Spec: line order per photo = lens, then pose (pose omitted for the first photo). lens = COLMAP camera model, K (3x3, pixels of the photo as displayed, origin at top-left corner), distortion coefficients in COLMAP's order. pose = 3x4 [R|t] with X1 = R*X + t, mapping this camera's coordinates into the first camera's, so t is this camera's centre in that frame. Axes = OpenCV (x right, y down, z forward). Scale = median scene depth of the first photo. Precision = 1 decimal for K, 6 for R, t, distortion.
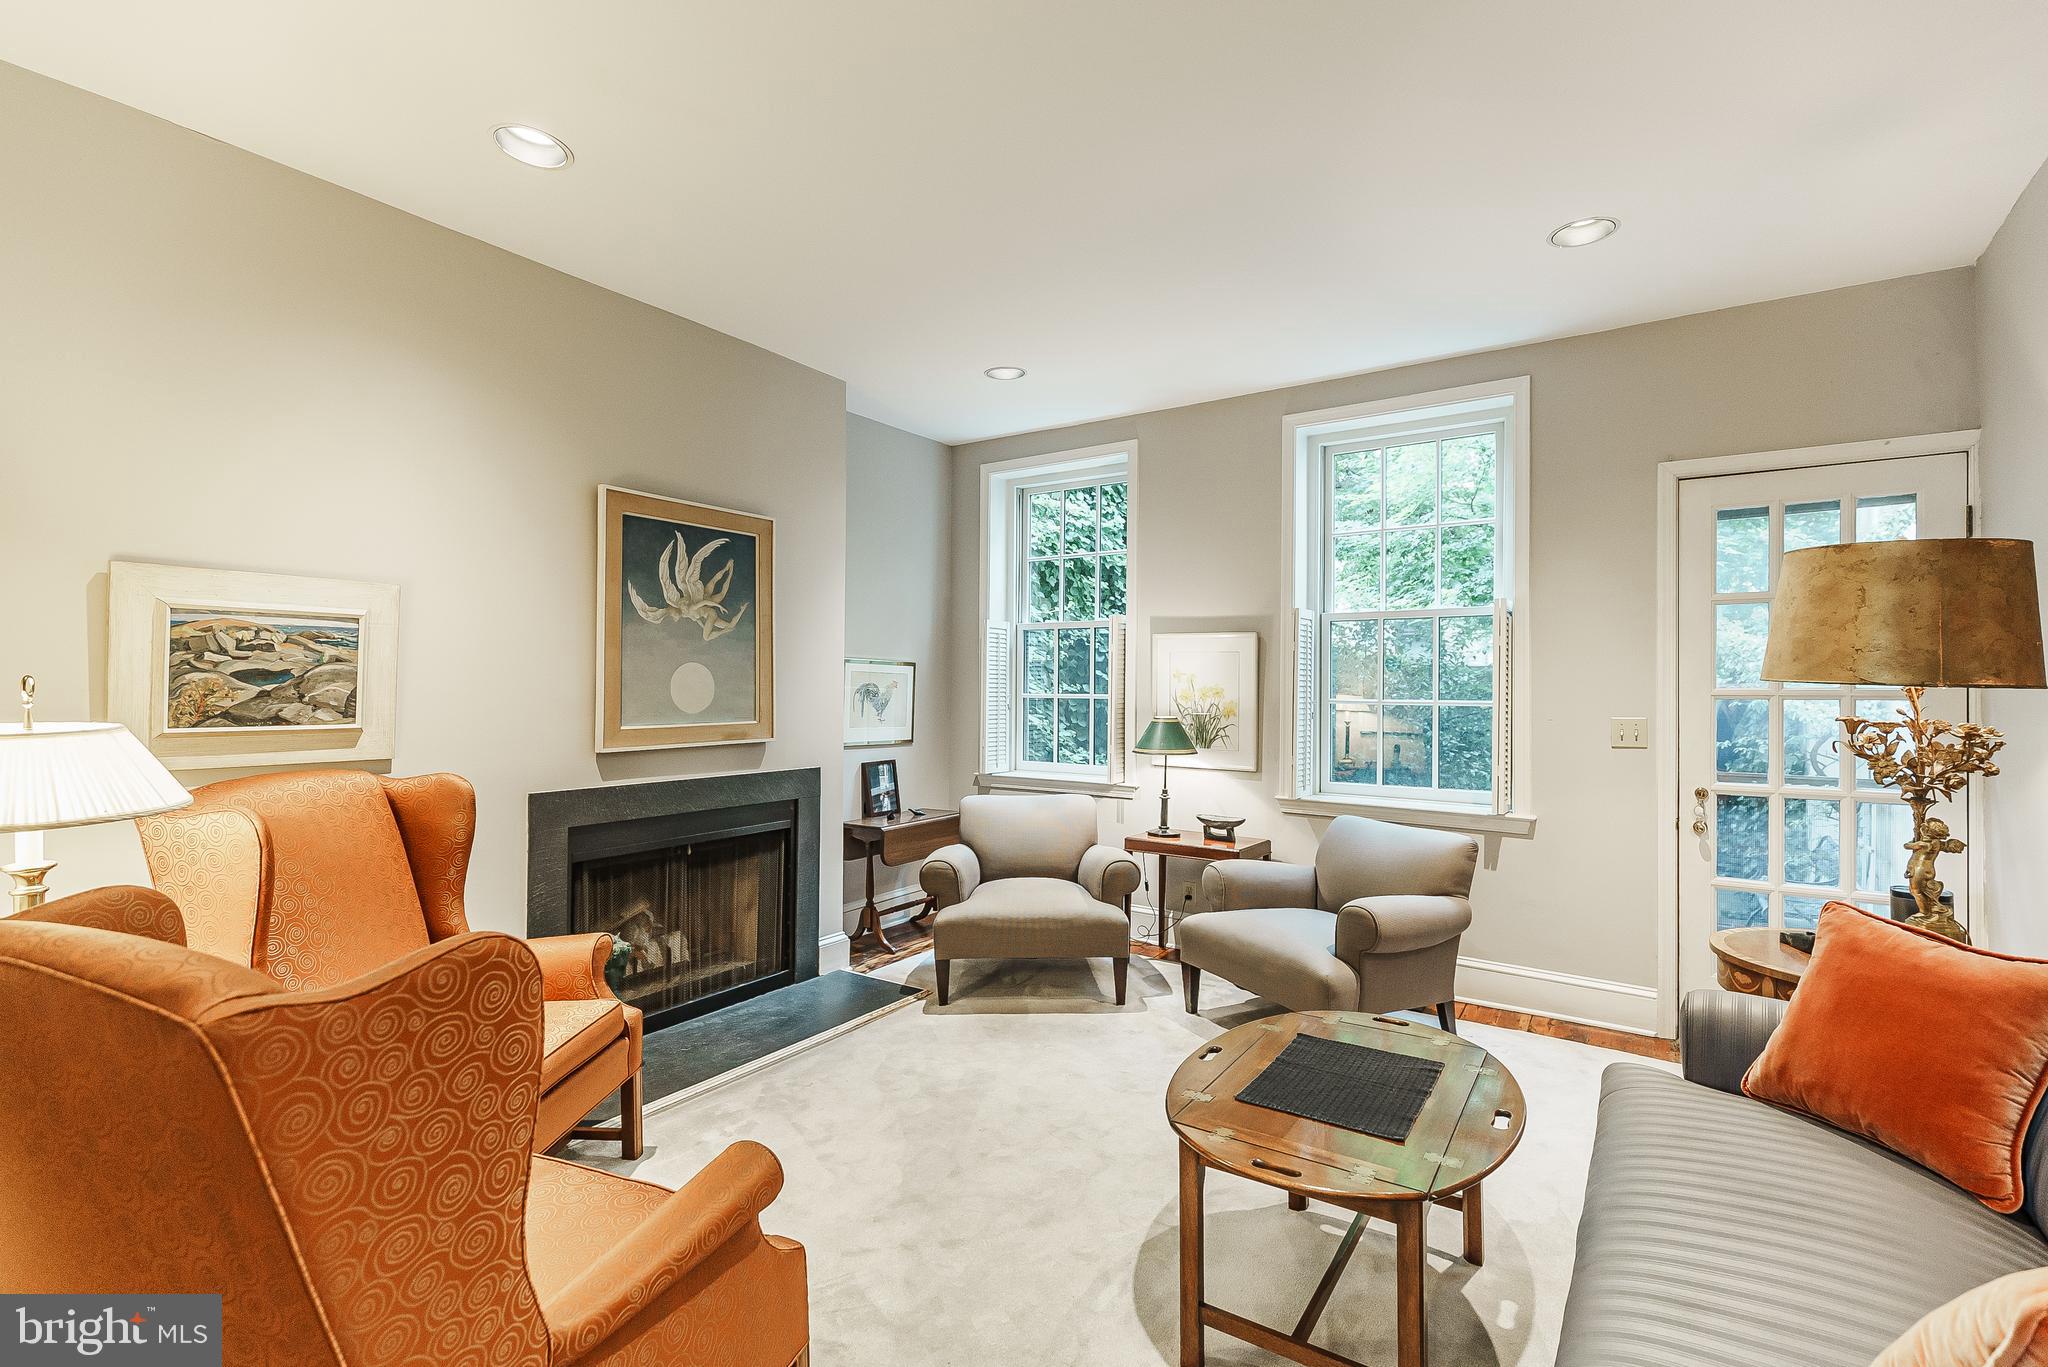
lens RADIAL K [[925.0, 0, 1026.3], [0, 925.0, 672.8], [0, 0, 1]] dist [0.002269, -0.000114]
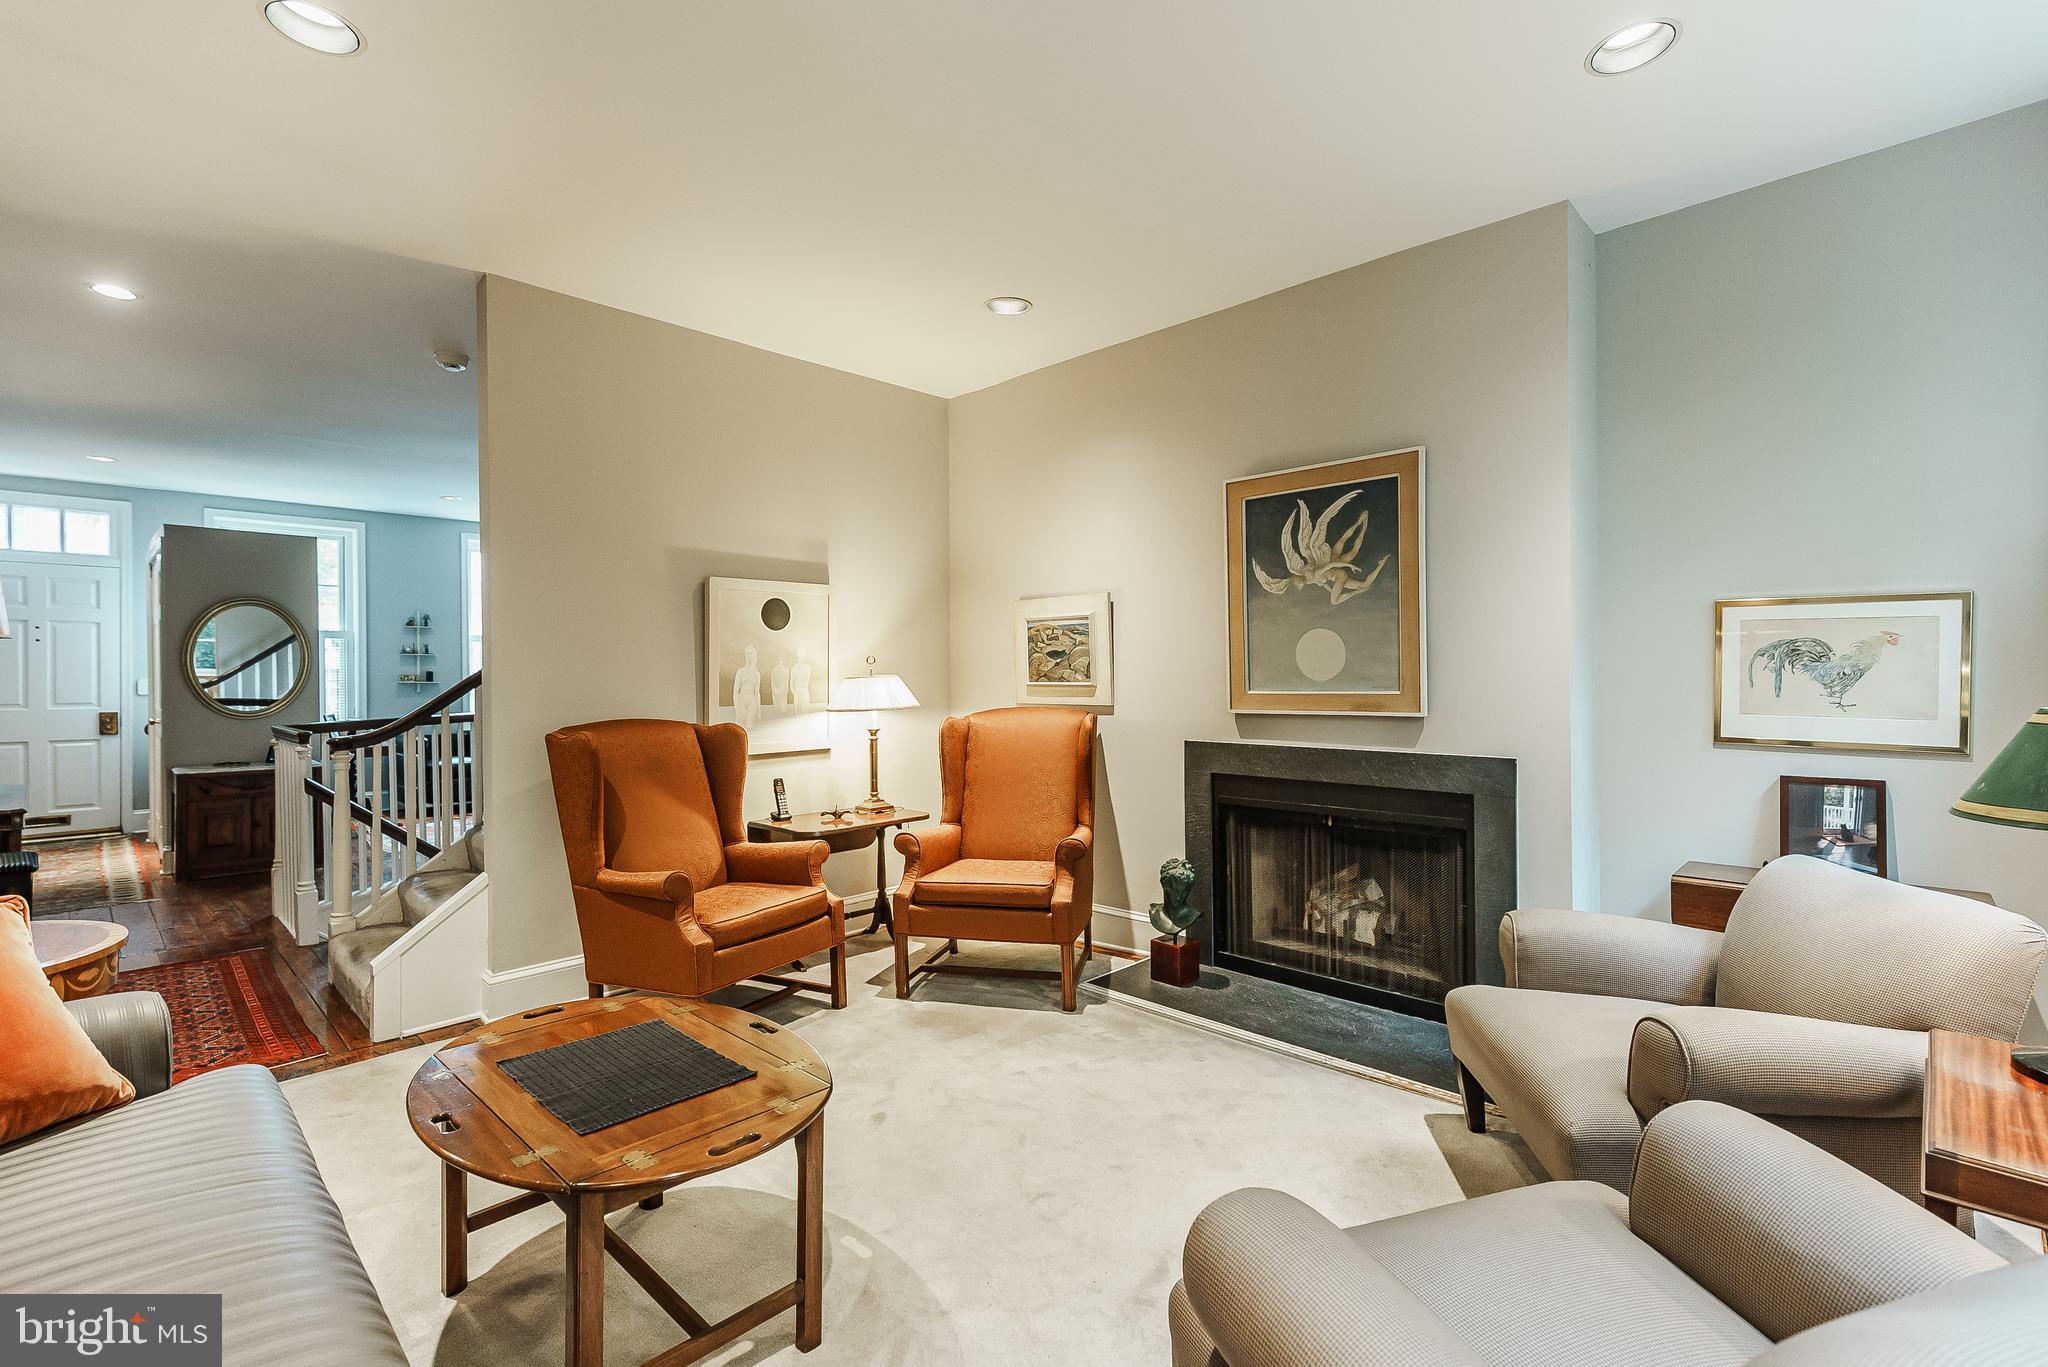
lens RADIAL K [[925.0, 0, 1026.3], [0, 925.0, 672.8], [0, 0, 1]] dist [0.002269, -0.000114]
pose [[-0.178289, -0.003811, -0.983971, 0.668315], [0.022356, 0.999719, -0.007923, 0.036943], [0.983724, -0.023410, -0.178154, 0.888152]]
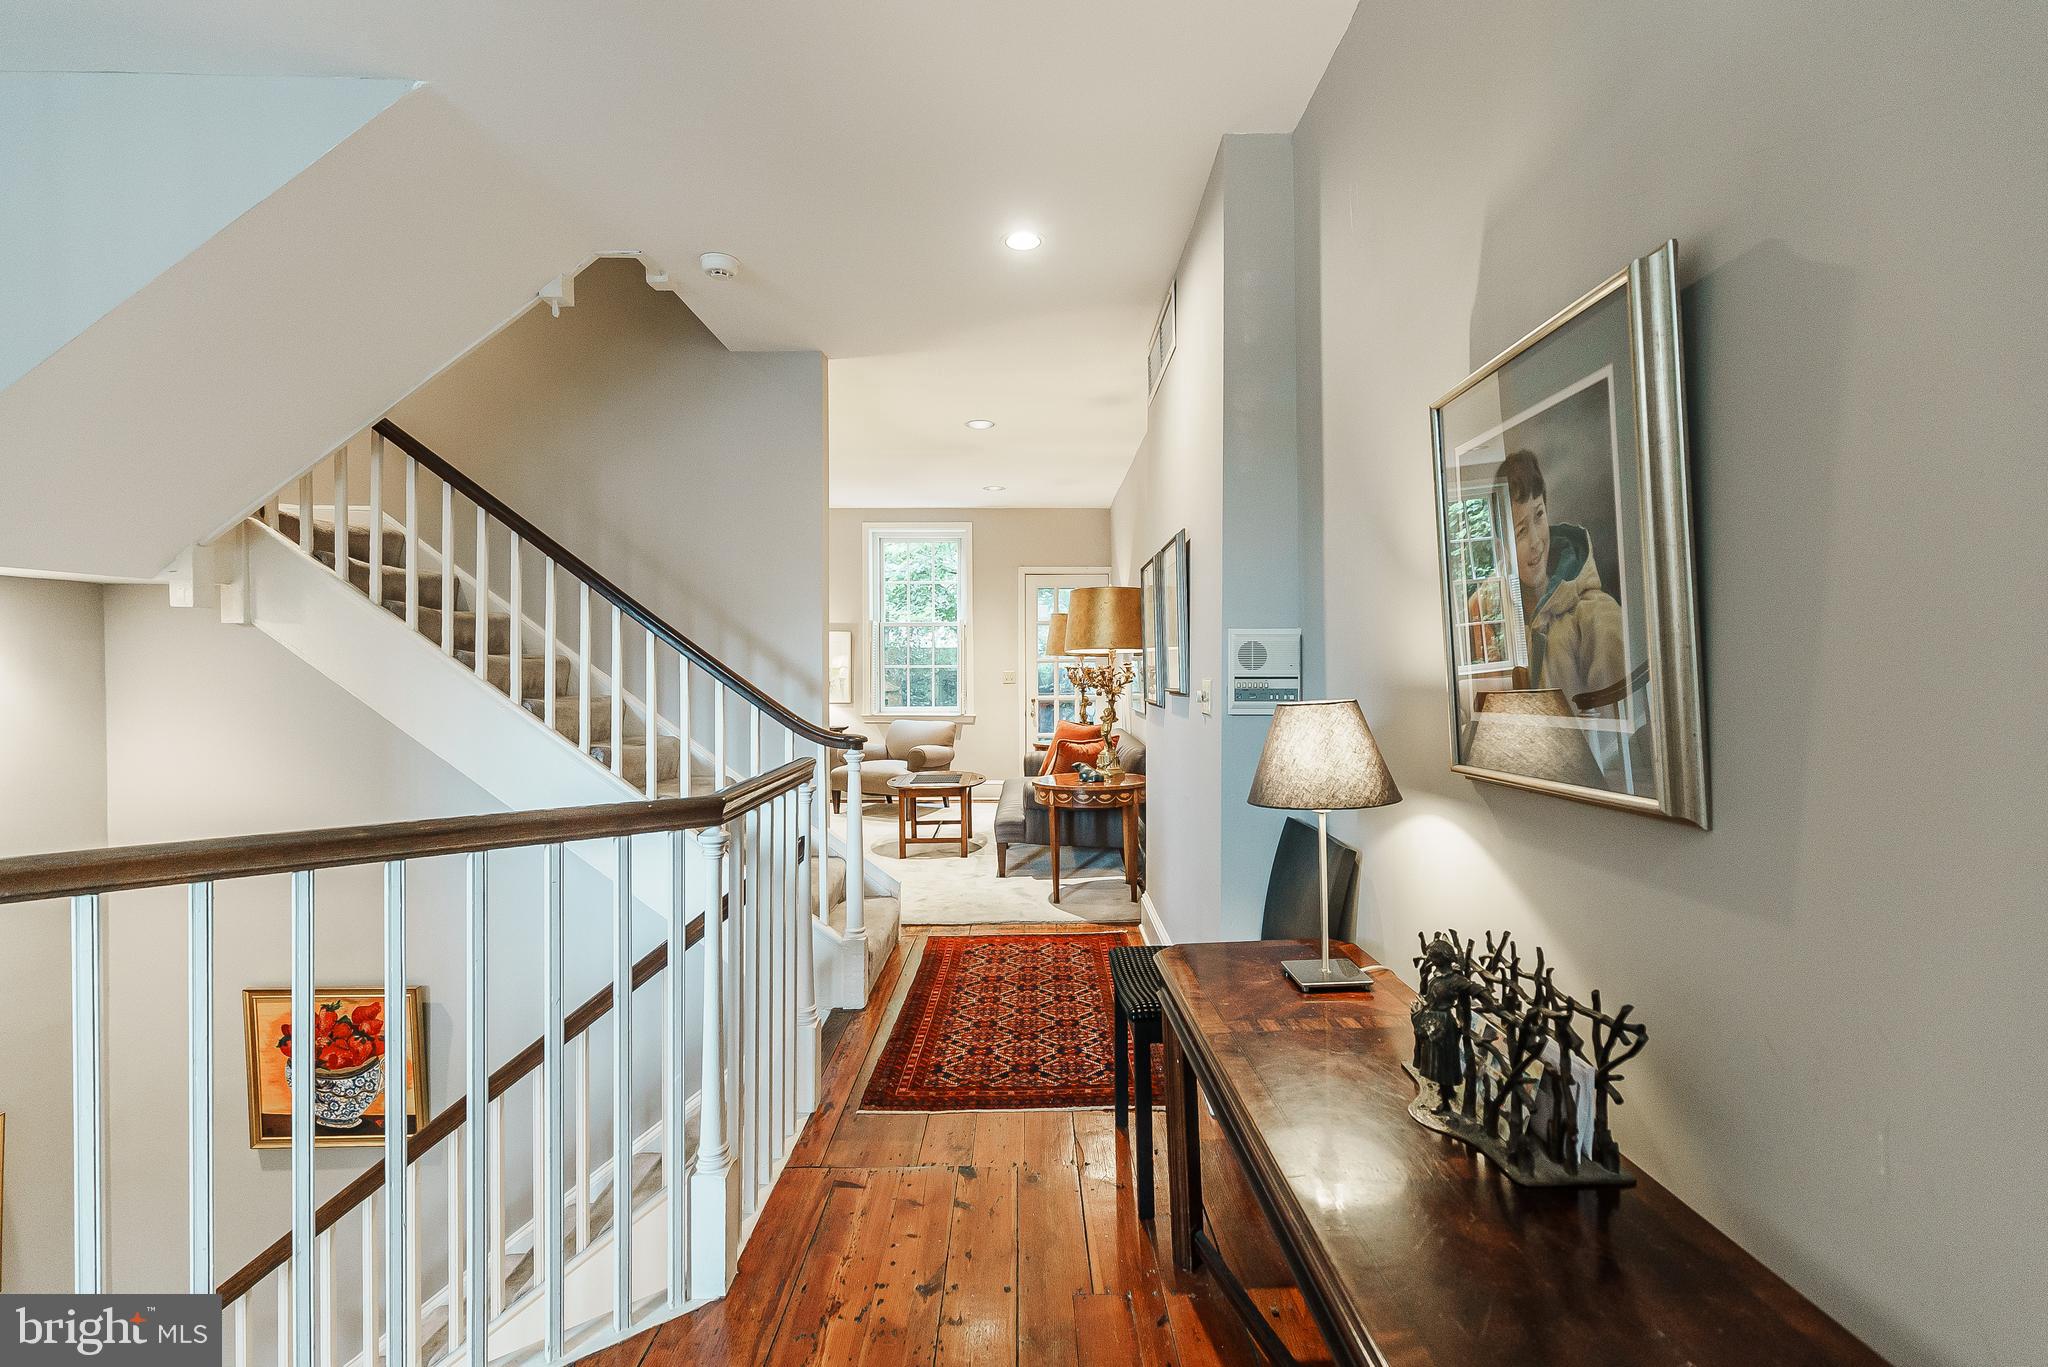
lens RADIAL K [[925.0, 0, 1026.3], [0, 925.0, 672.8], [0, 0, 1]] dist [0.002269, -0.000114]
pose [[0.826203, -0.019273, 0.563042, -0.592225], [0.003588, 0.999574, 0.028950, -0.012868], [-0.563361, -0.021898, 0.825921, -0.898055]]
